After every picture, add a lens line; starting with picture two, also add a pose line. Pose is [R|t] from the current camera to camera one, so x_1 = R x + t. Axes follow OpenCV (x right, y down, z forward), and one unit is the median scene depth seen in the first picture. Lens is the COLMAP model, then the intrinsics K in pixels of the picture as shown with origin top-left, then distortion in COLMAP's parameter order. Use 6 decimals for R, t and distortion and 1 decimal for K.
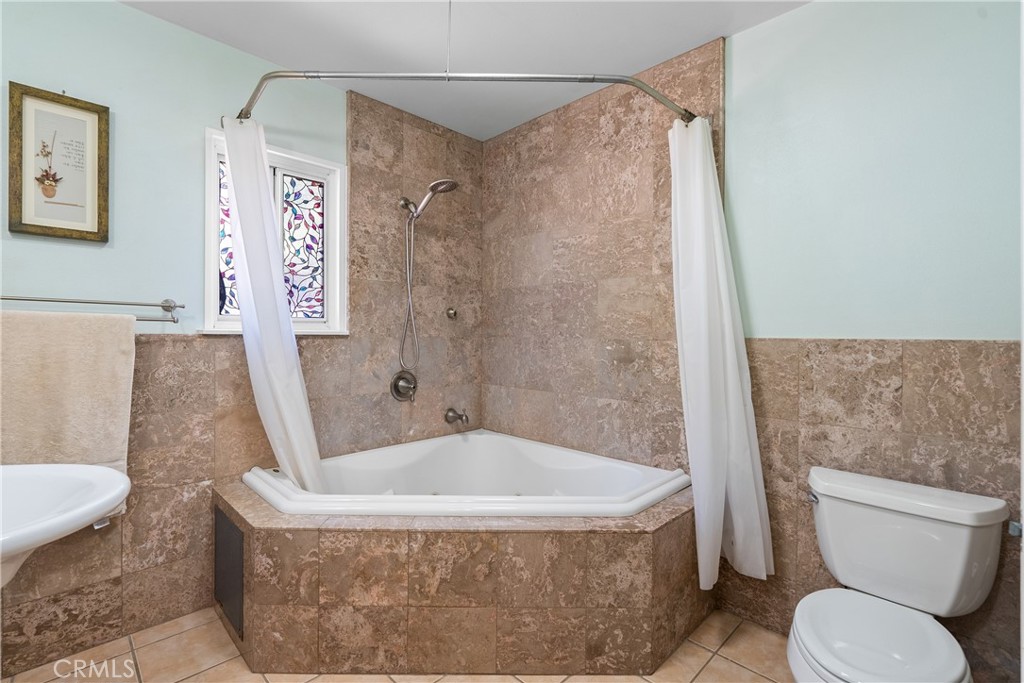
lens RADIAL K [[464.6, 0, 516.0], [0, 464.6, 334.1], [0, 0, 1]] dist [-0.010805, 0.003603]
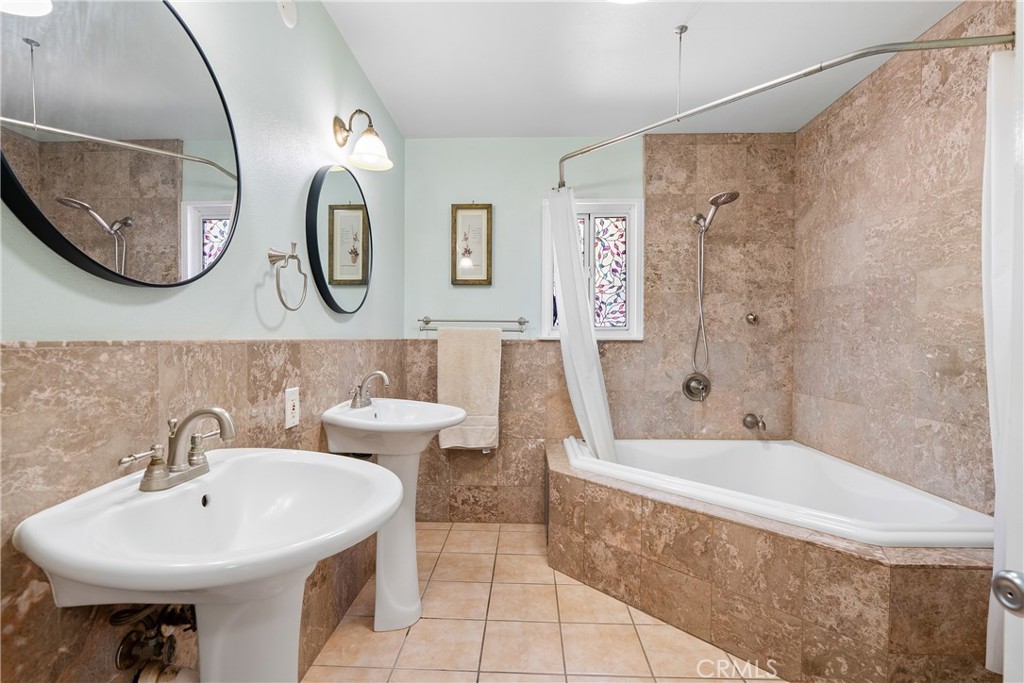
lens RADIAL K [[464.6, 0, 504.8], [0, 464.6, 344.0], [0, 0, 1]] dist [-0.010805, 0.003603]
pose [[0.675913, 0.004380, -0.736969, 0.317593], [0.001552, 0.999972, 0.007367, 0.002230], [0.736980, -0.006123, 0.675887, -0.083263]]
